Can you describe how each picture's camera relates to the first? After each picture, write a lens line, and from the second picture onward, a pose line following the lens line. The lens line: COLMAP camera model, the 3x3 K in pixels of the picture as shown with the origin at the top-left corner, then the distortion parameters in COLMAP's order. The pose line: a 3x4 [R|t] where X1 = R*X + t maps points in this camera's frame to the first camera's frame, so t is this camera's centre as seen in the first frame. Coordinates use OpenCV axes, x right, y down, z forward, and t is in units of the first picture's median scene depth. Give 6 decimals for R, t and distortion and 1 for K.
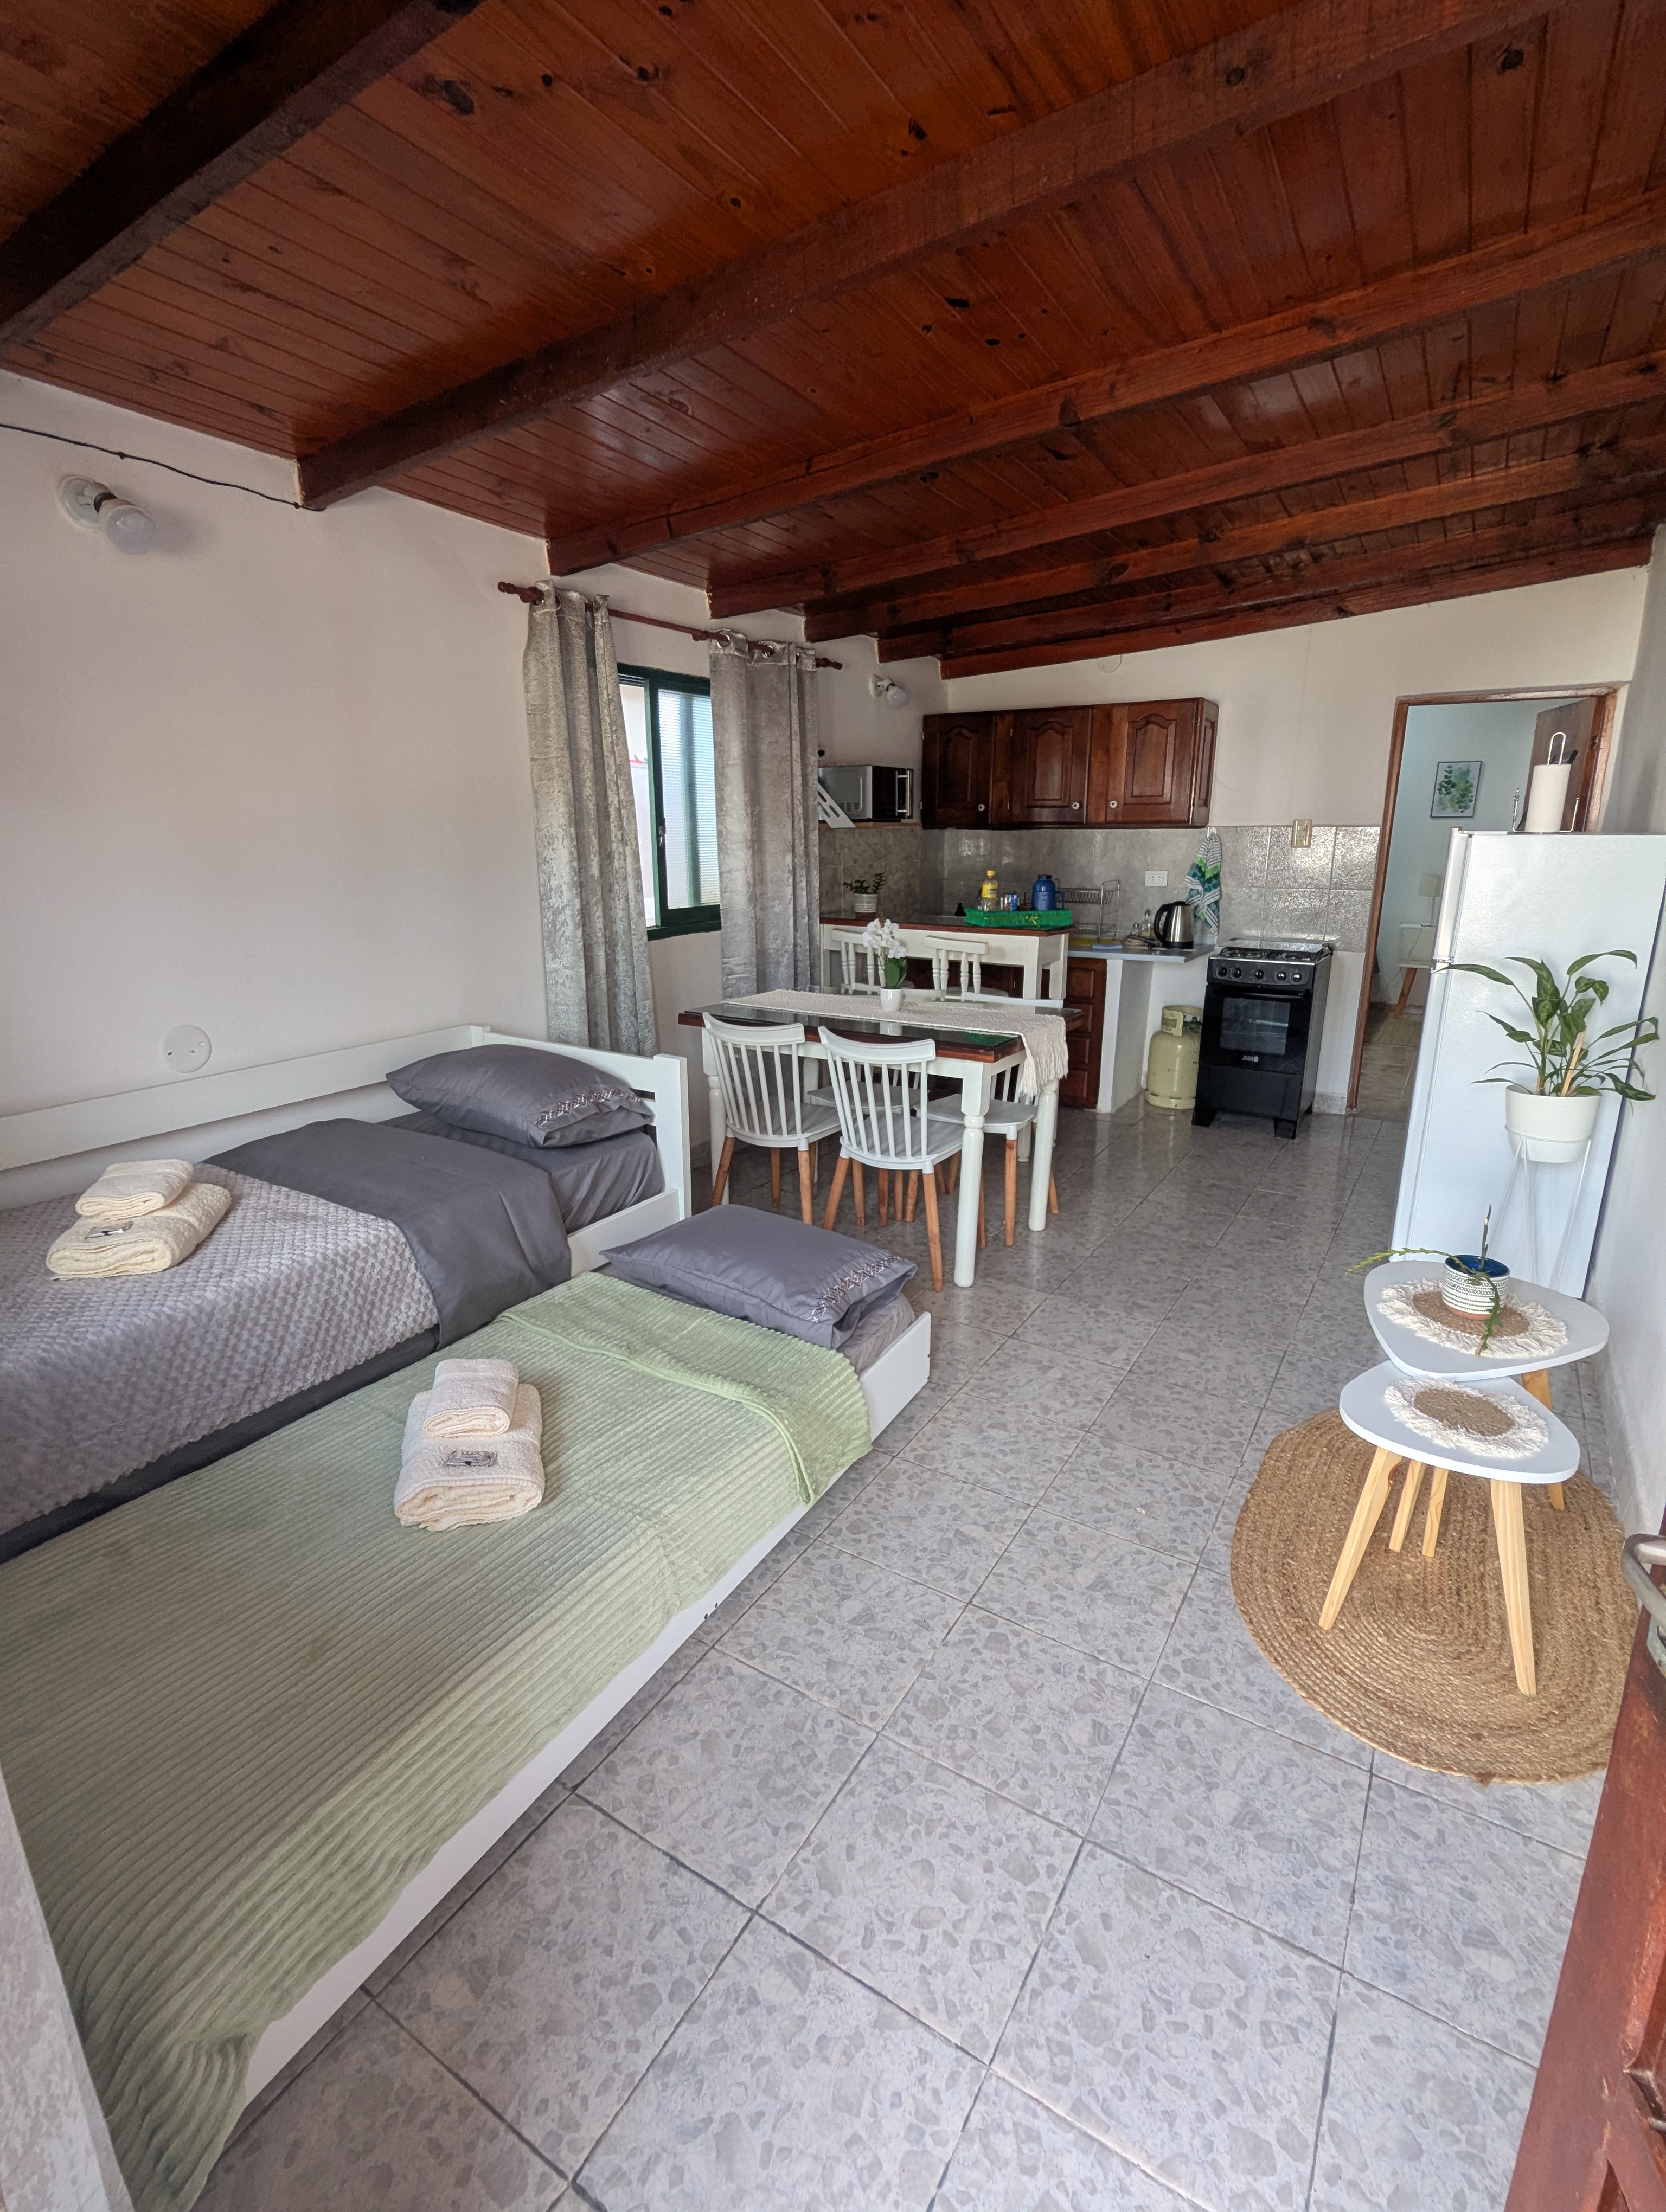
lens RADIAL K [[1038.9, 0, 831.2], [0, 1038.9, 1108.7], [0, 0, 1]] dist [-0.001386, 0.000469]
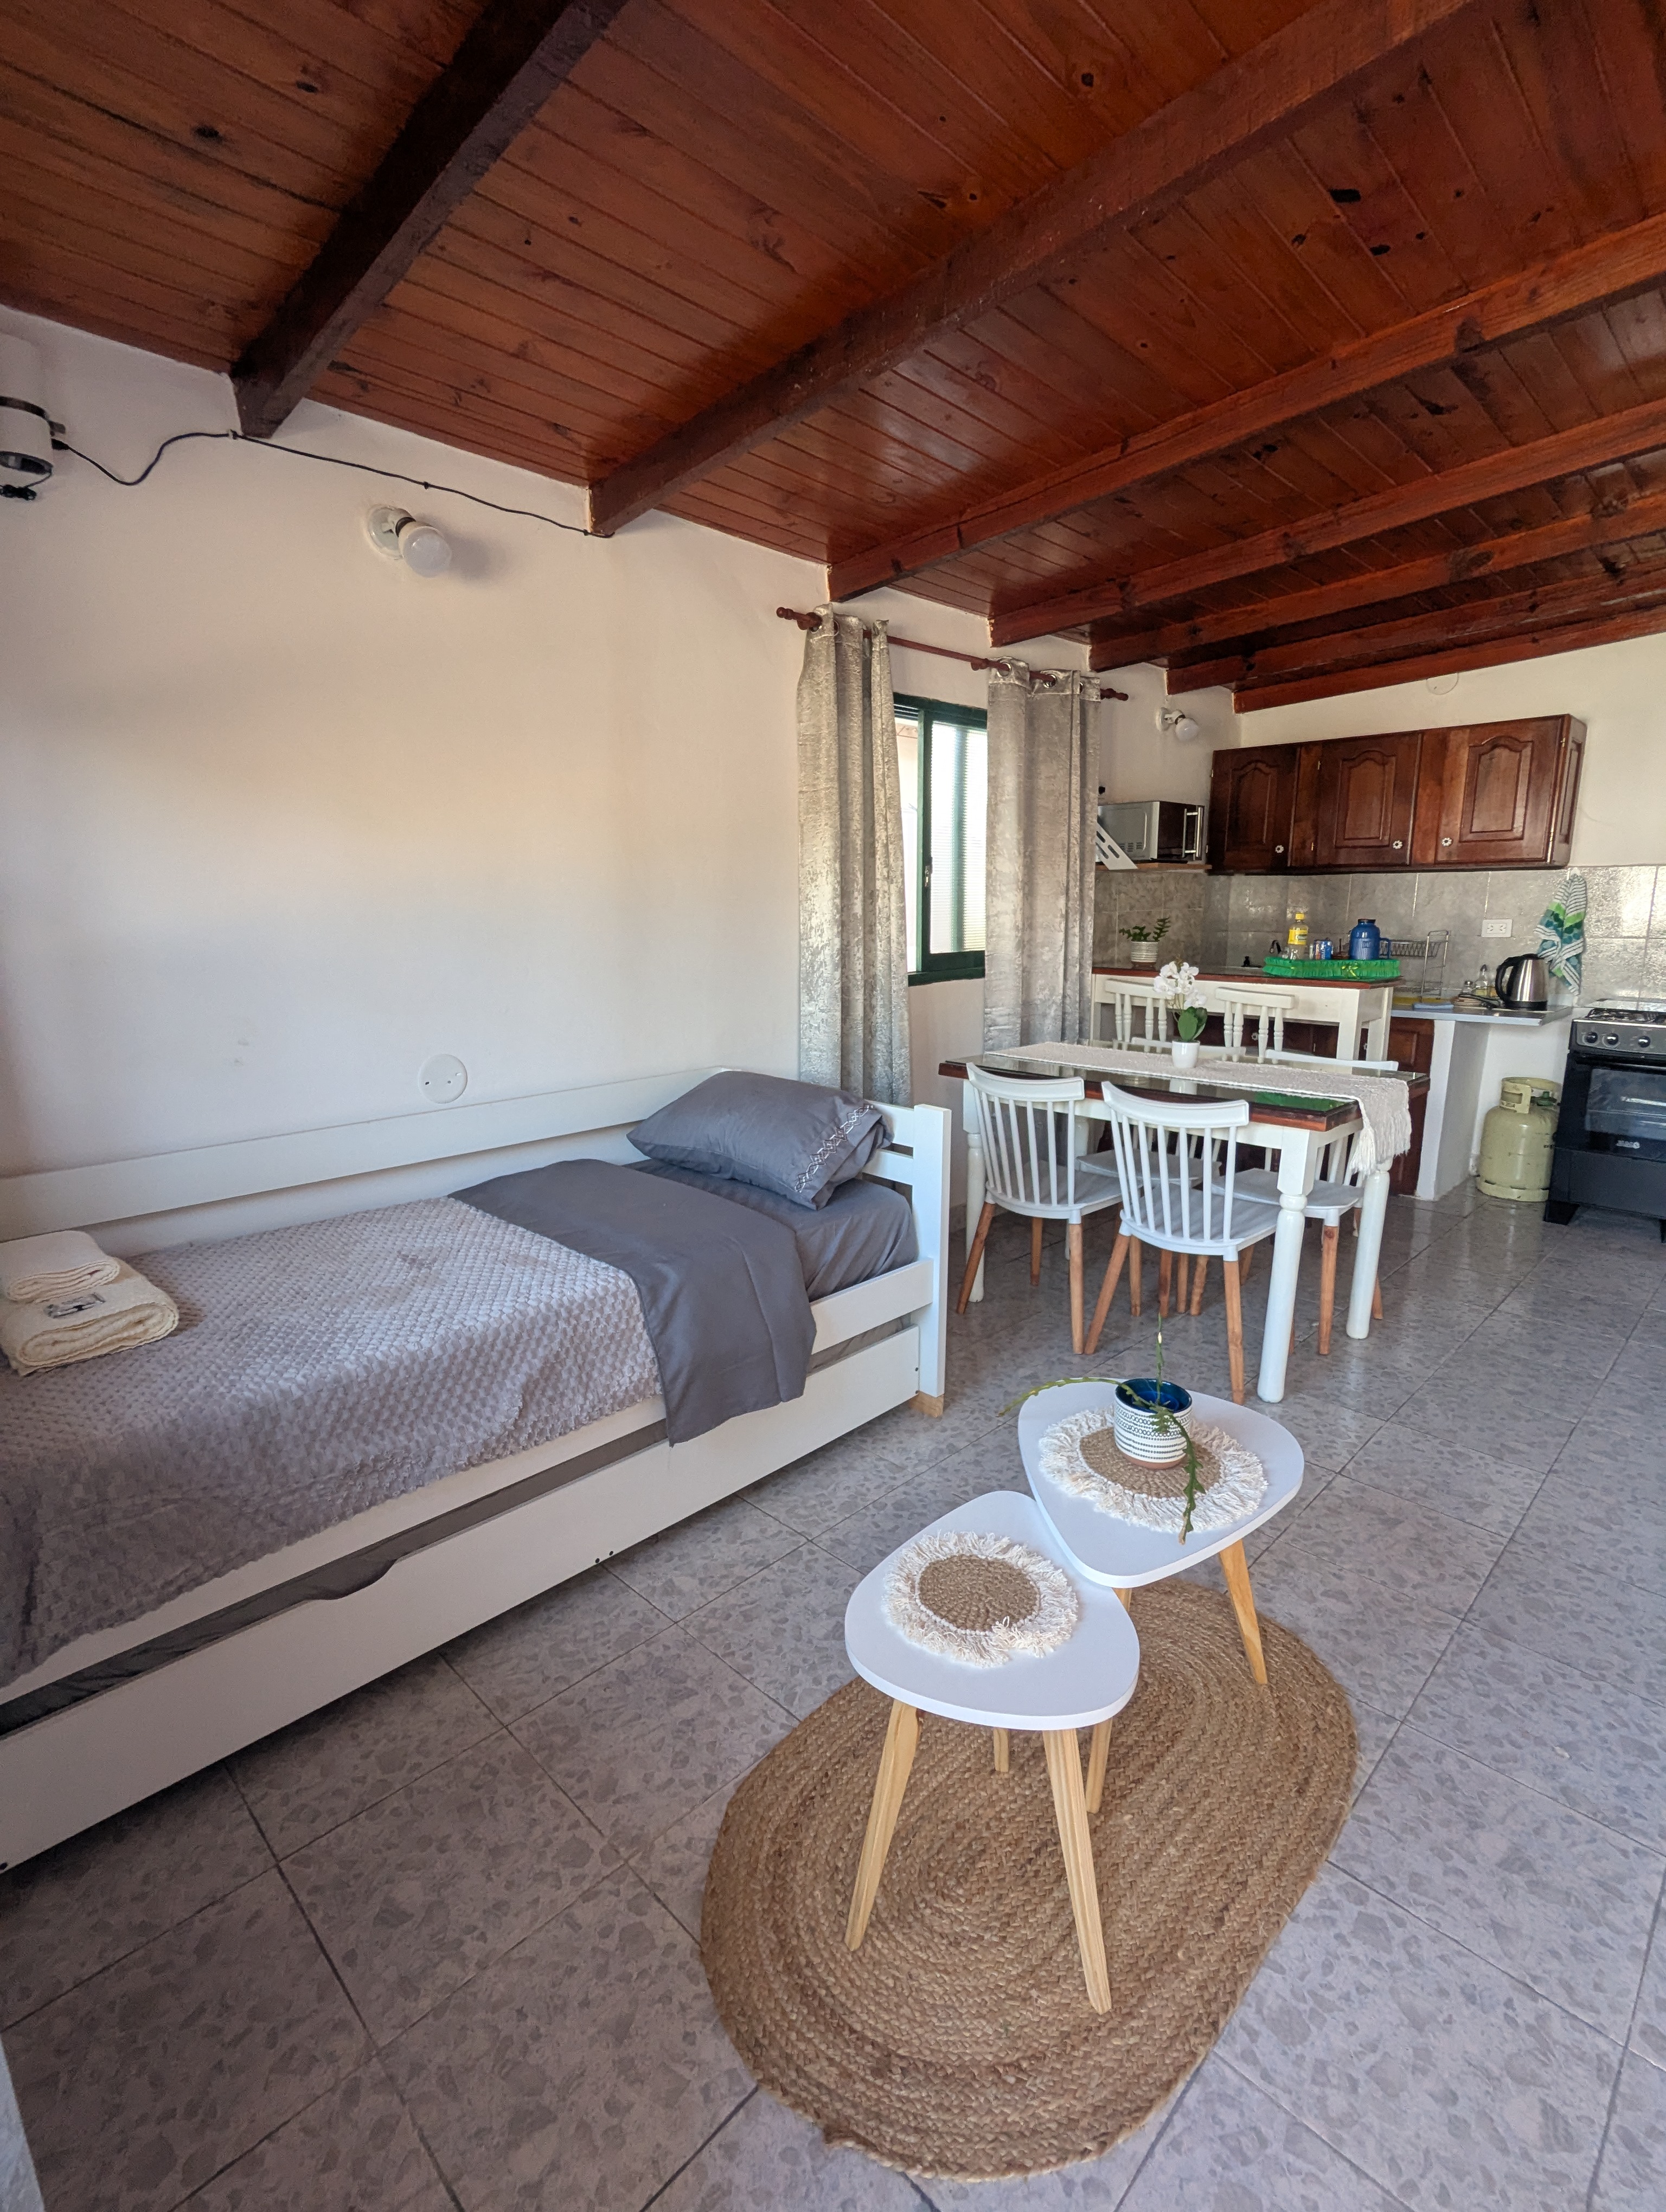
lens RADIAL K [[1041.1, 0, 837.7], [0, 1041.1, 1109.6], [0, 0, 1]] dist [-0.000637, 0.000234]
pose [[0.975426, 0.040624, -0.216548, -0.041808], [-0.053708, 0.997047, -0.054880, 0.004201], [0.213679, 0.065162, 0.974728, 0.112740]]
